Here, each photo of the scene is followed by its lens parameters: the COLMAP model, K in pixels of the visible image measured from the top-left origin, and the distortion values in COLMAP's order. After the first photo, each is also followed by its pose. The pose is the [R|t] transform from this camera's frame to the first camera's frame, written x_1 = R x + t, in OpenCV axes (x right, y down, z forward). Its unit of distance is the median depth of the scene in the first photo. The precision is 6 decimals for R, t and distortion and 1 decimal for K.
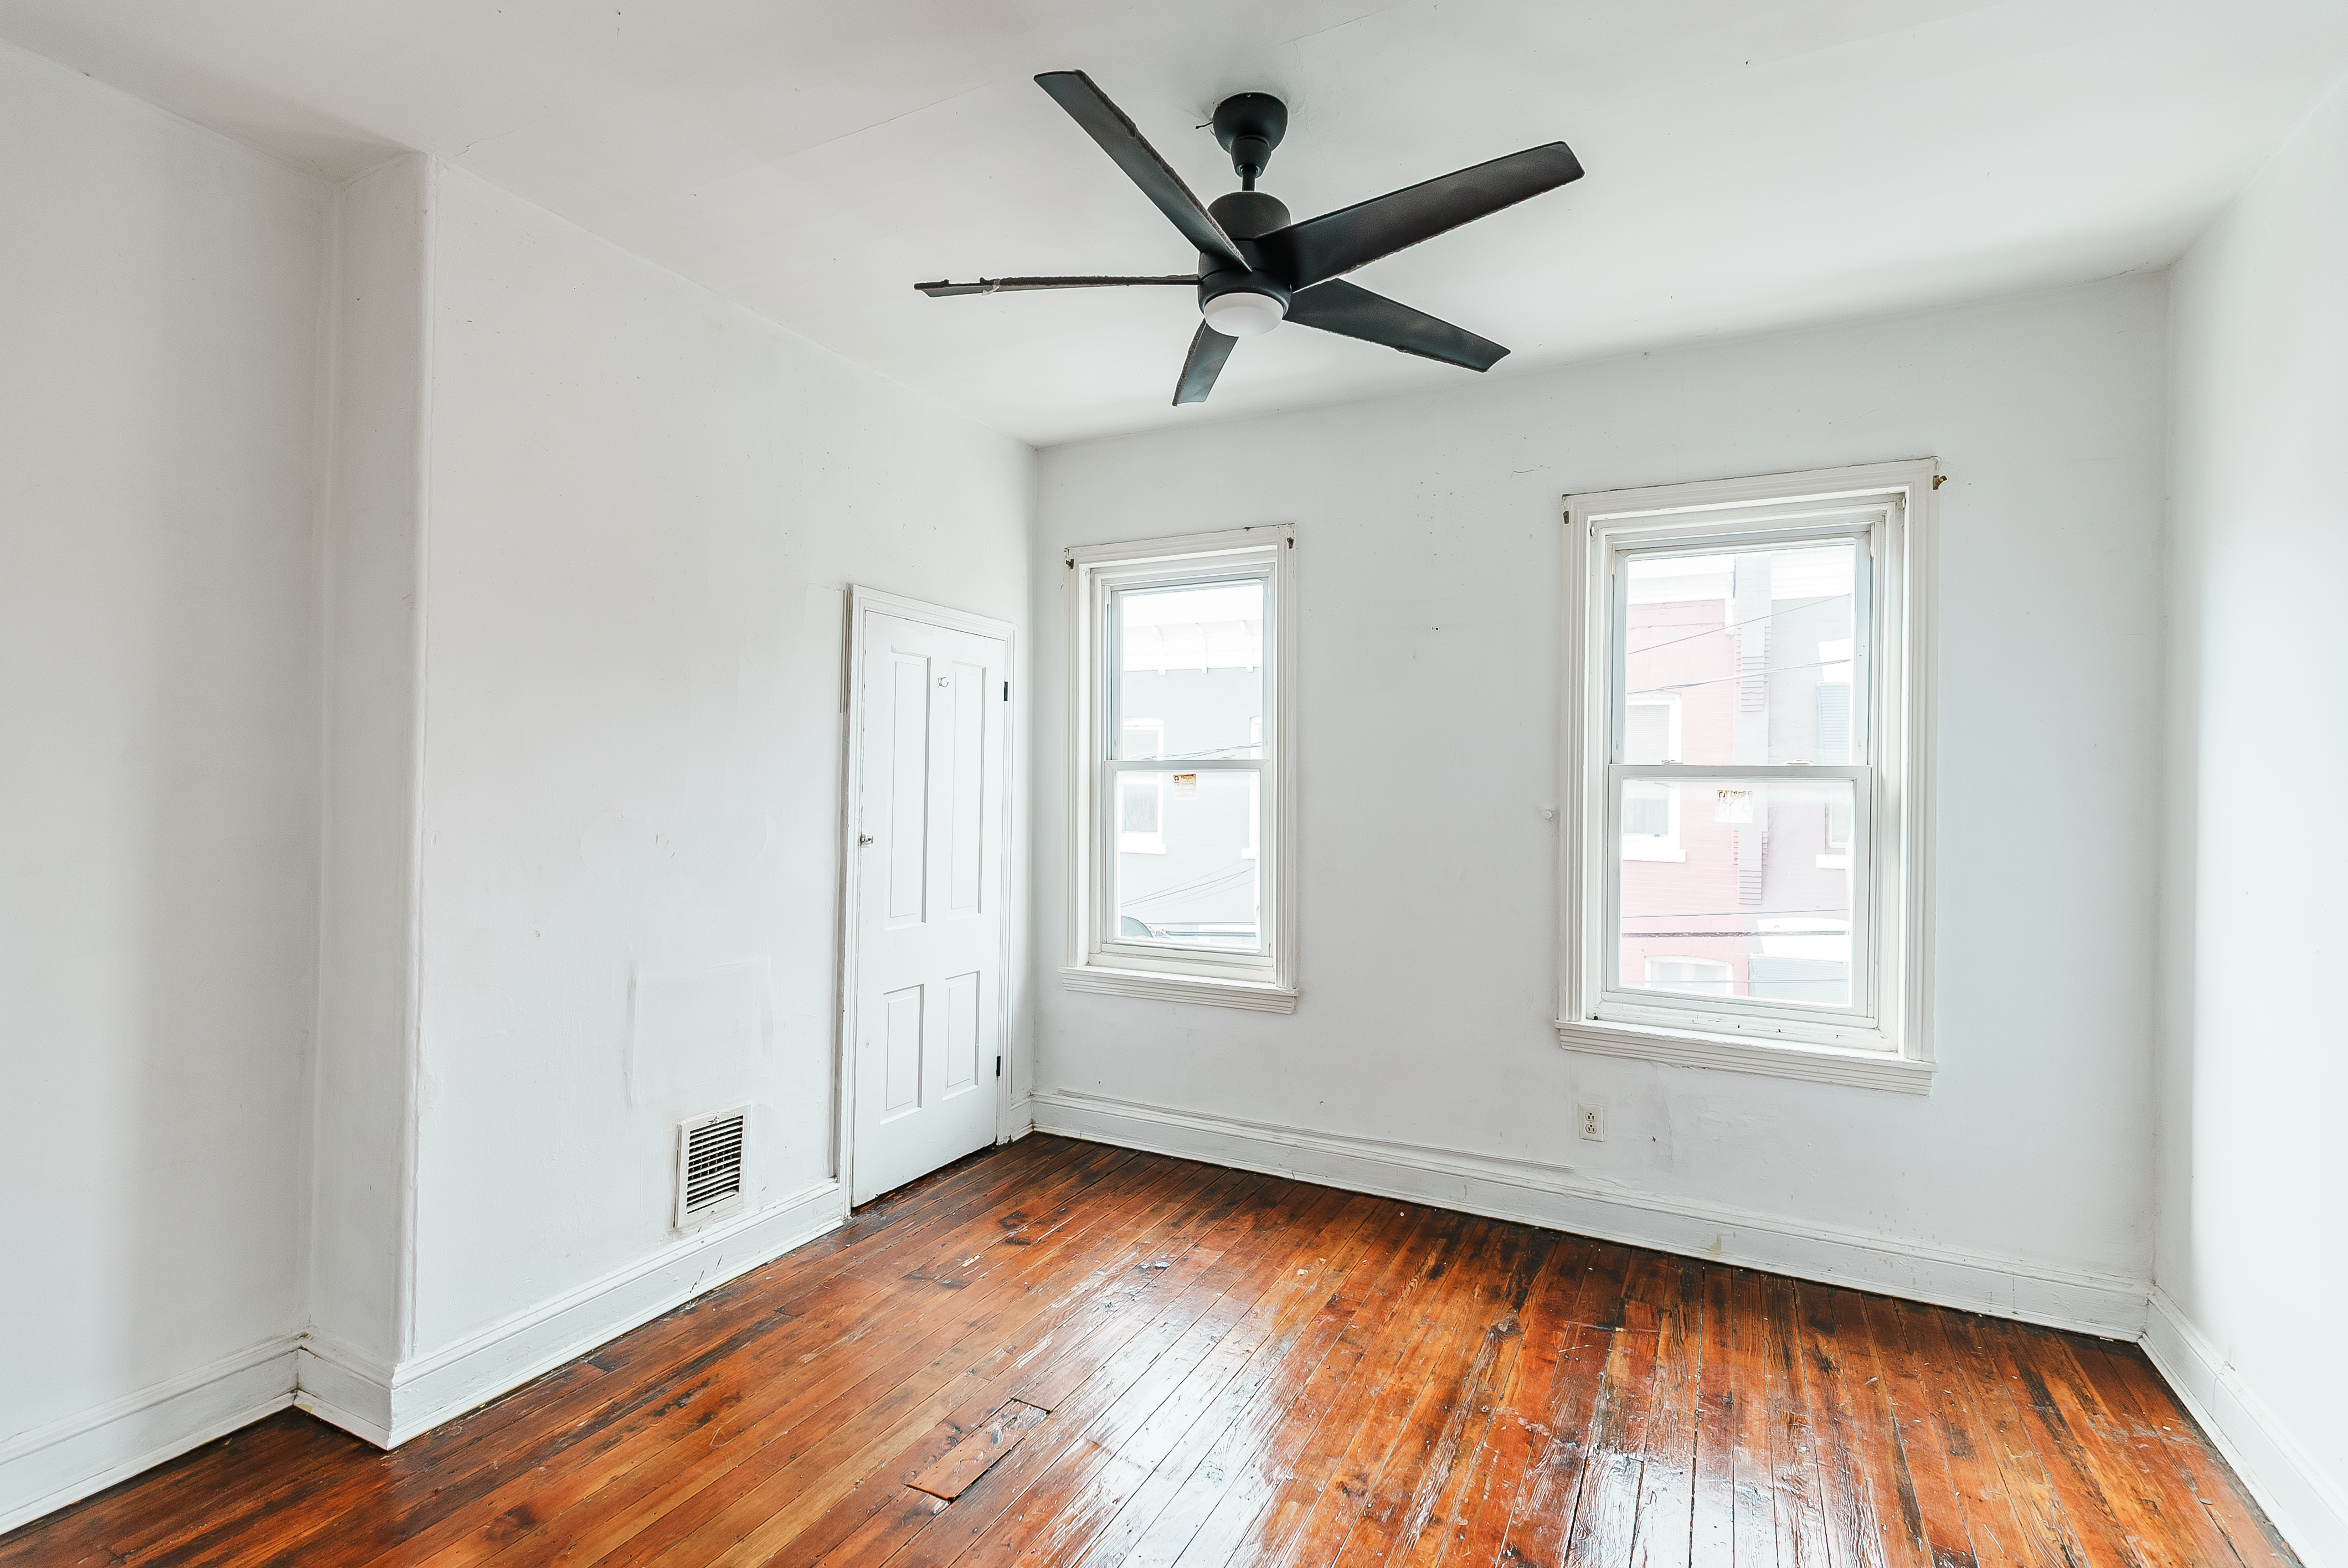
lens RADIAL K [[1051.1, 0, 1190.2], [0, 1051.1, 780.8], [0, 0, 1]] dist [0.002234, -0.000847]
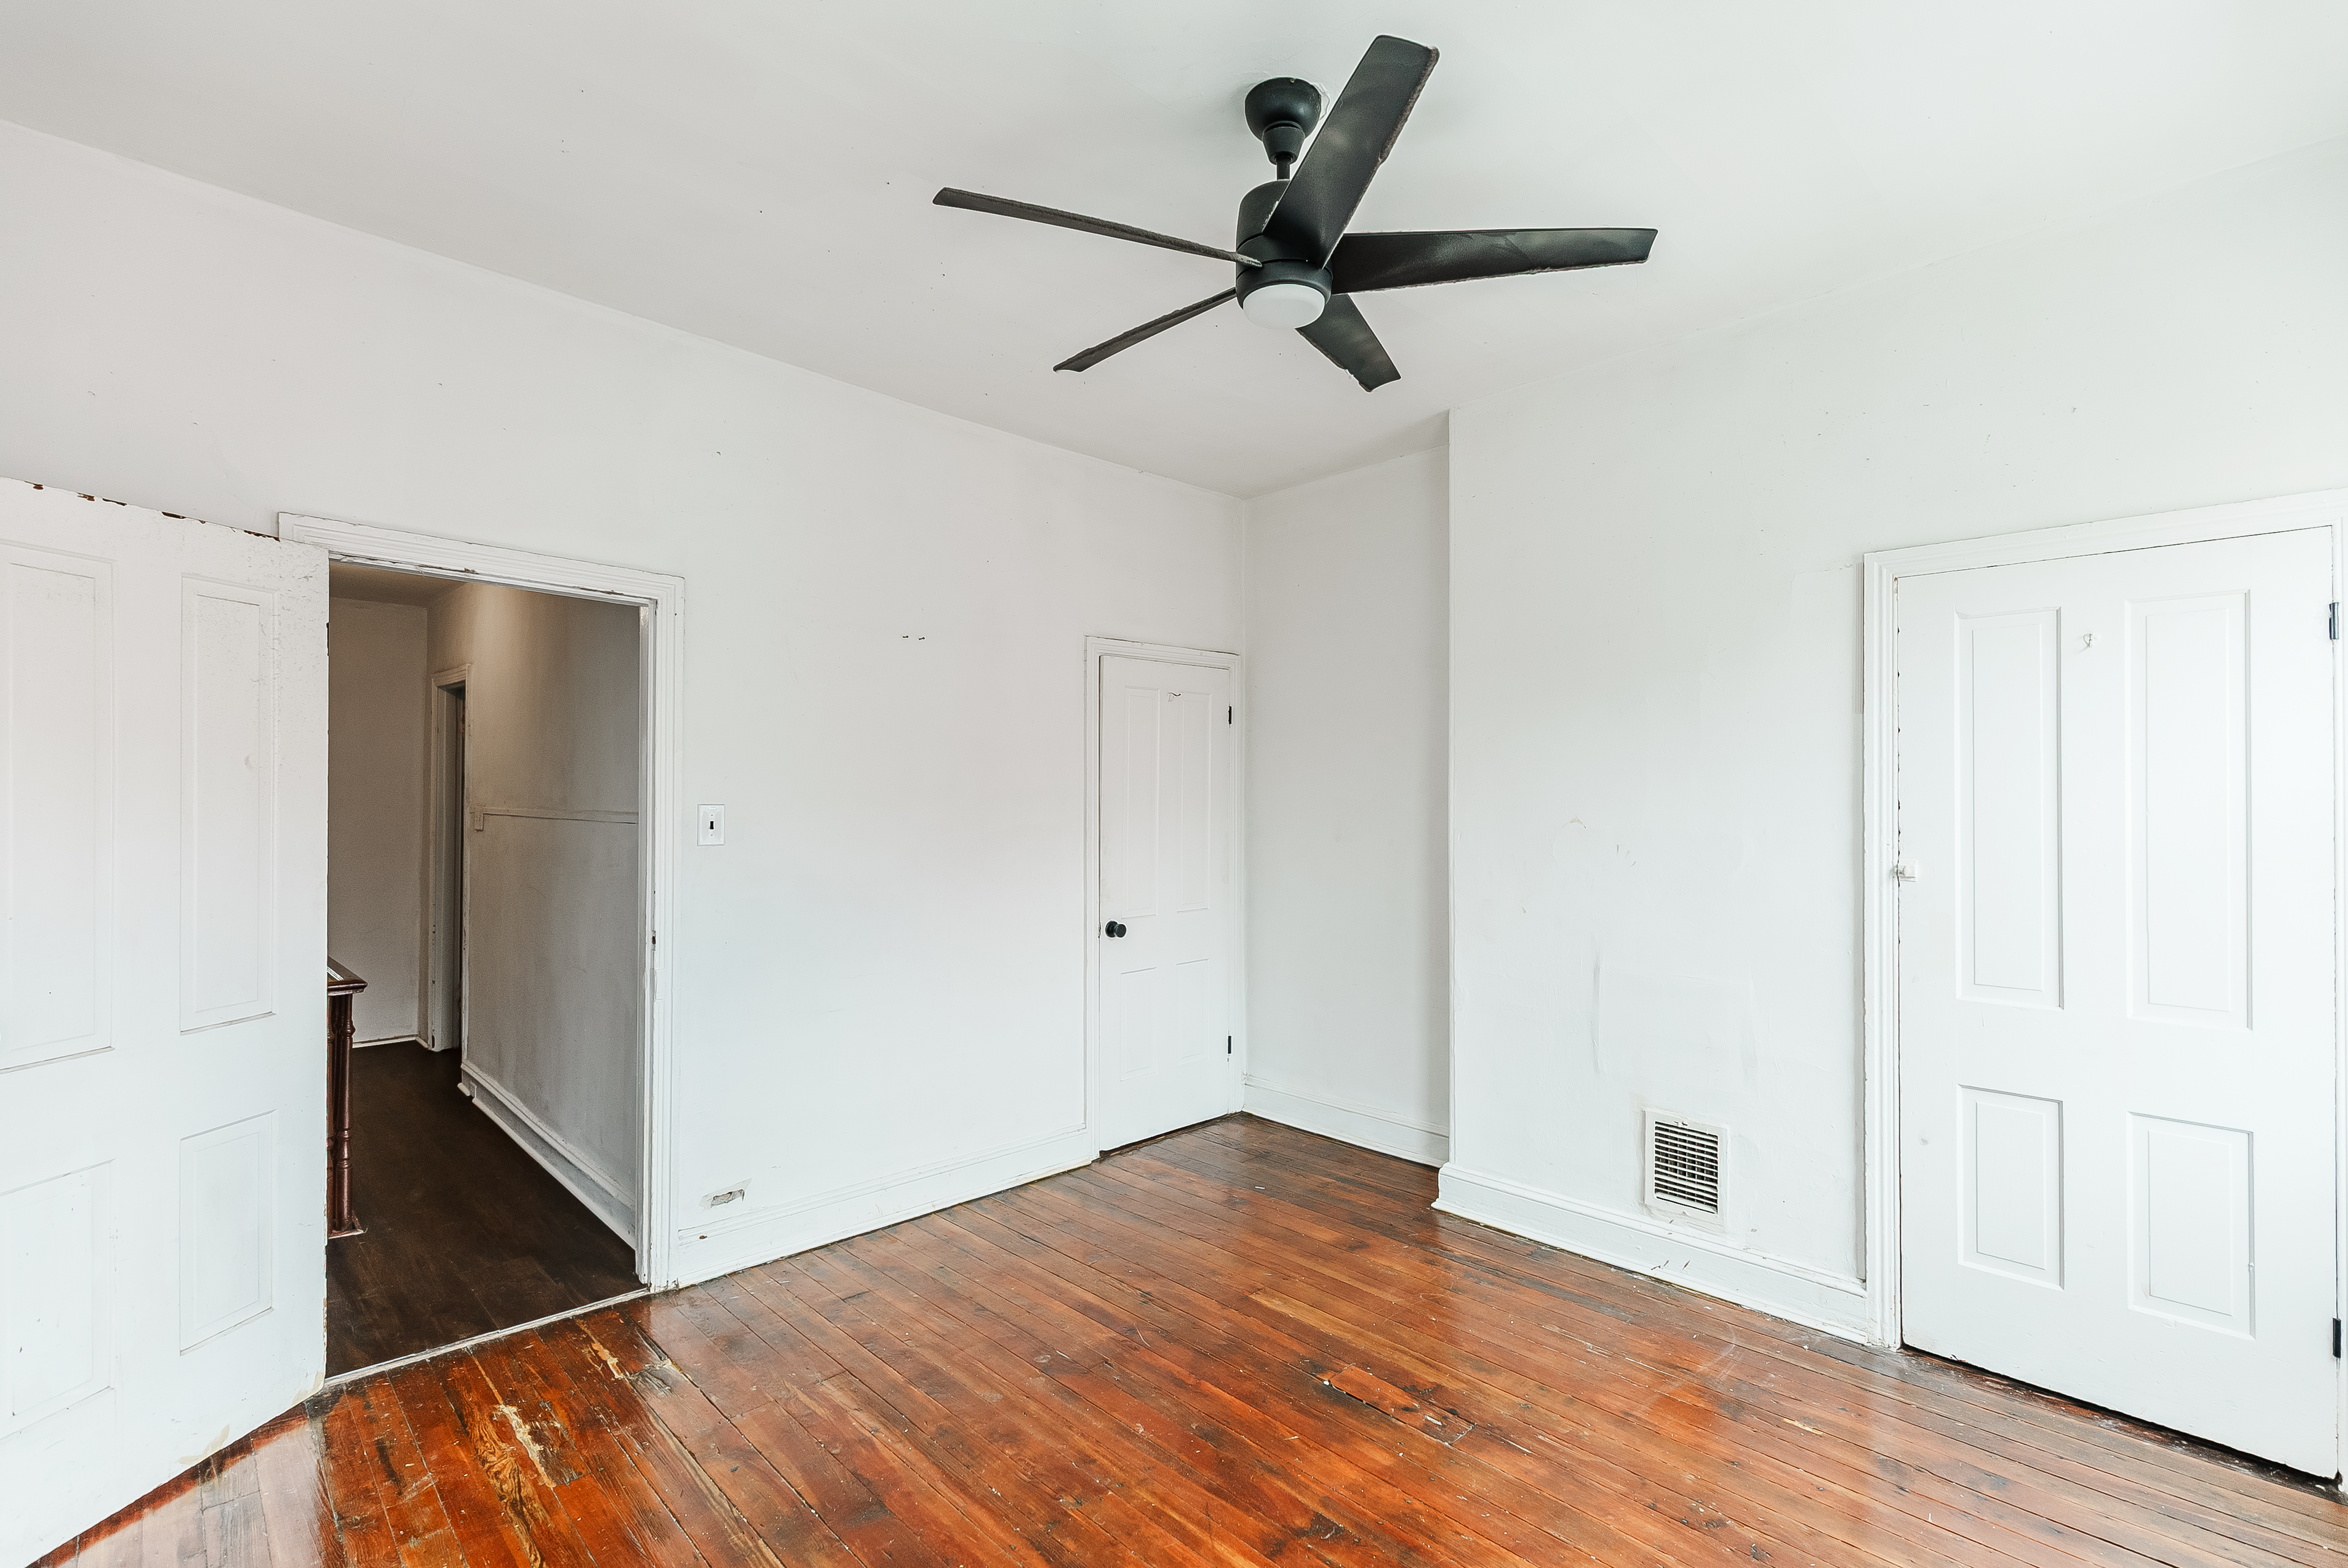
lens RADIAL K [[1051.1, 0, 1190.2], [0, 1051.1, 780.8], [0, 0, 1]] dist [0.002234, -0.000847]
pose [[-0.312808, -0.028000, -0.949403, 0.715446], [-0.004851, 0.999599, -0.027882, 0.014523], [0.949804, -0.004116, -0.312819, 0.884866]]
